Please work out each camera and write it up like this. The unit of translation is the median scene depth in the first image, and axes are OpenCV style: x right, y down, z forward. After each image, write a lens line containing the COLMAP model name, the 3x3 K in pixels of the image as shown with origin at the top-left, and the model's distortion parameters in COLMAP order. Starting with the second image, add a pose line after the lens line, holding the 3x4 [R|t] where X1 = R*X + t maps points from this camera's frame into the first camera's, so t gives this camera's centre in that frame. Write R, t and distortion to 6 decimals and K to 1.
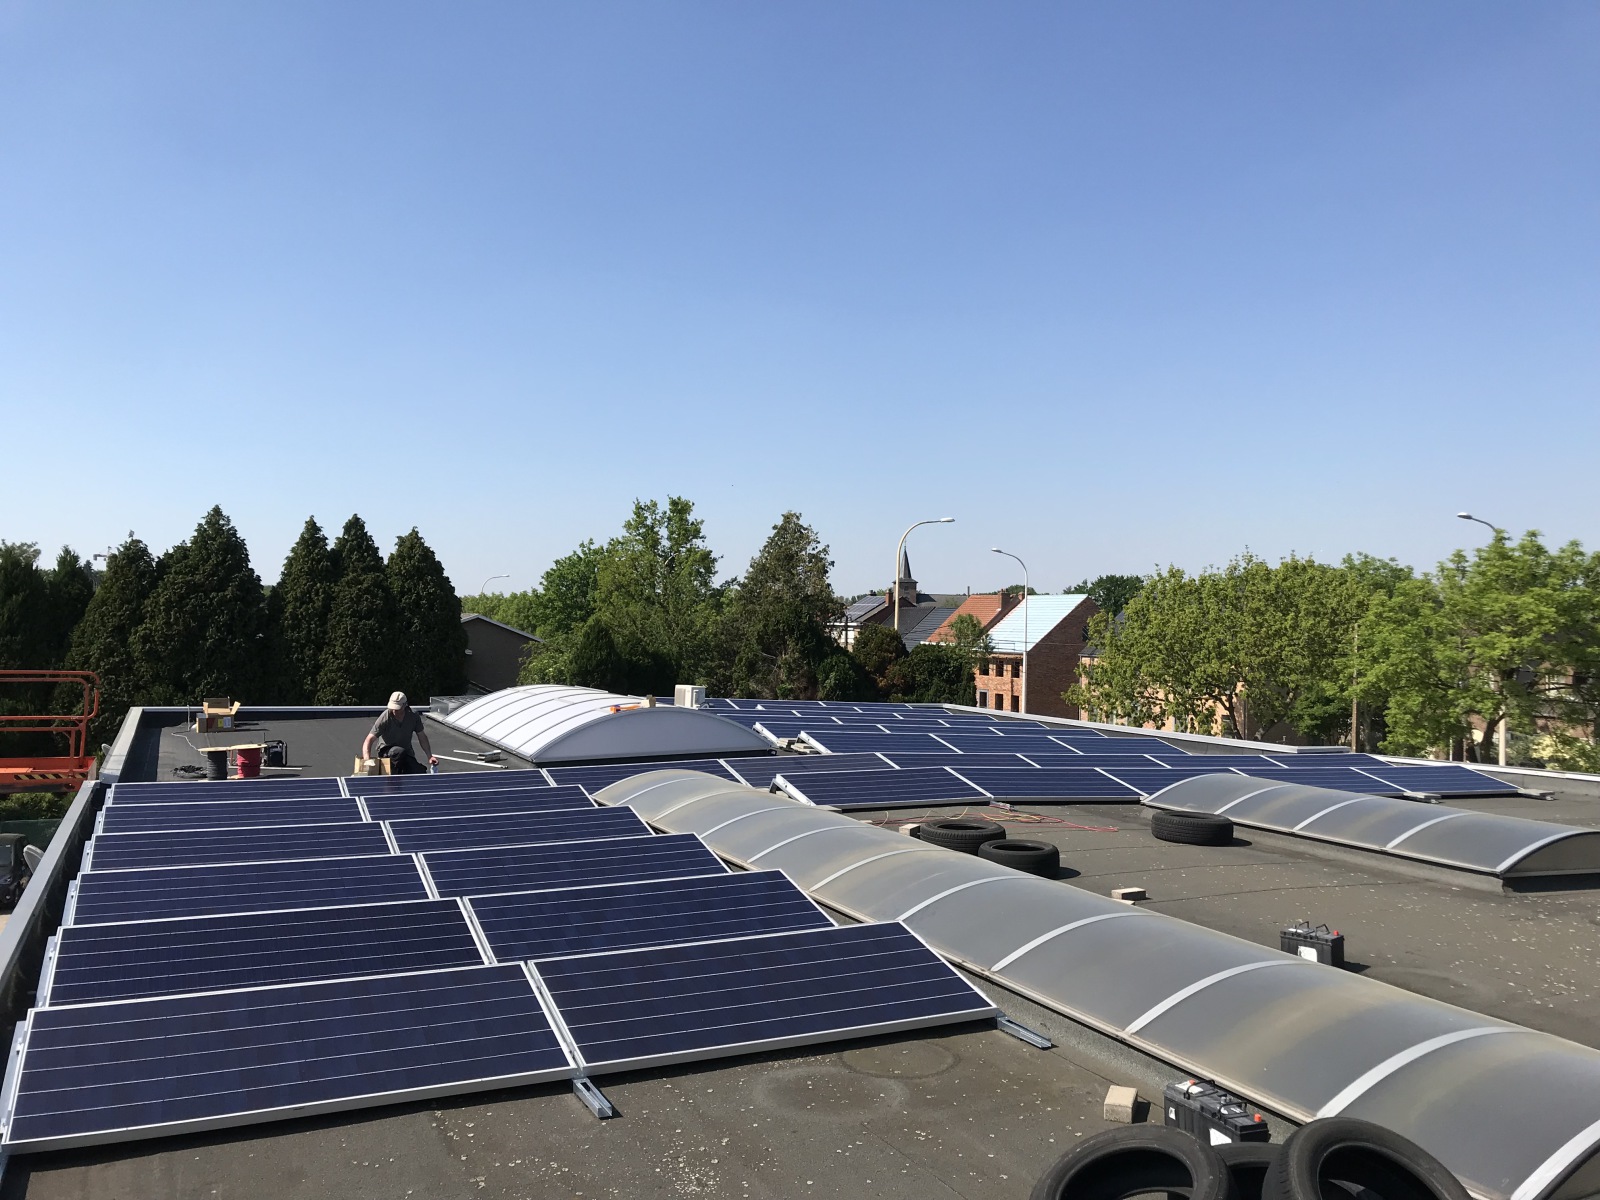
lens RADIAL K [[1331.5, 0, 796.8], [0, 1331.5, 582.3], [0, 0, 1]] dist [0.056922, -0.065621]
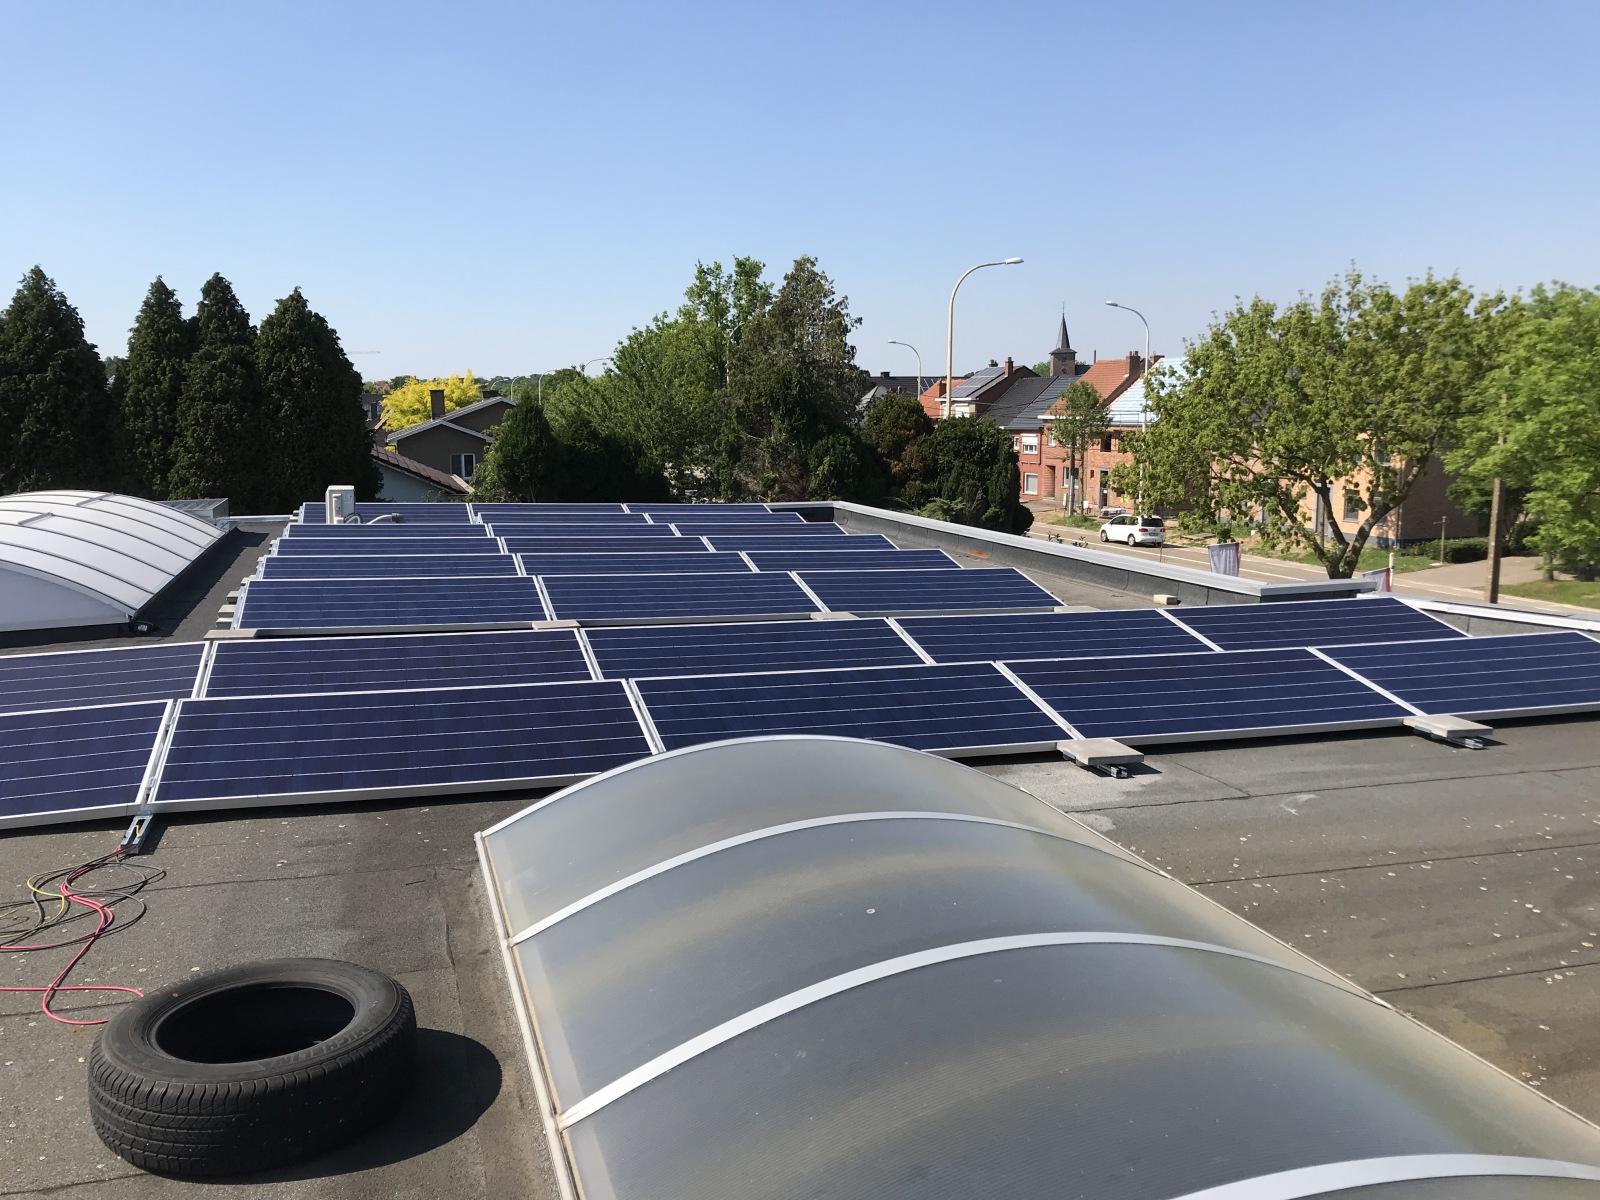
lens RADIAL K [[1331.5, 0, 797.0], [0, 1331.5, 604.8], [0, 0, 1]] dist [0.056922, -0.065621]
pose [[0.991491, -0.009900, -0.129798, 0.117937], [0.032941, 0.983731, 0.176600, 0.014439], [0.125938, -0.179373, 0.975687, 0.210916]]
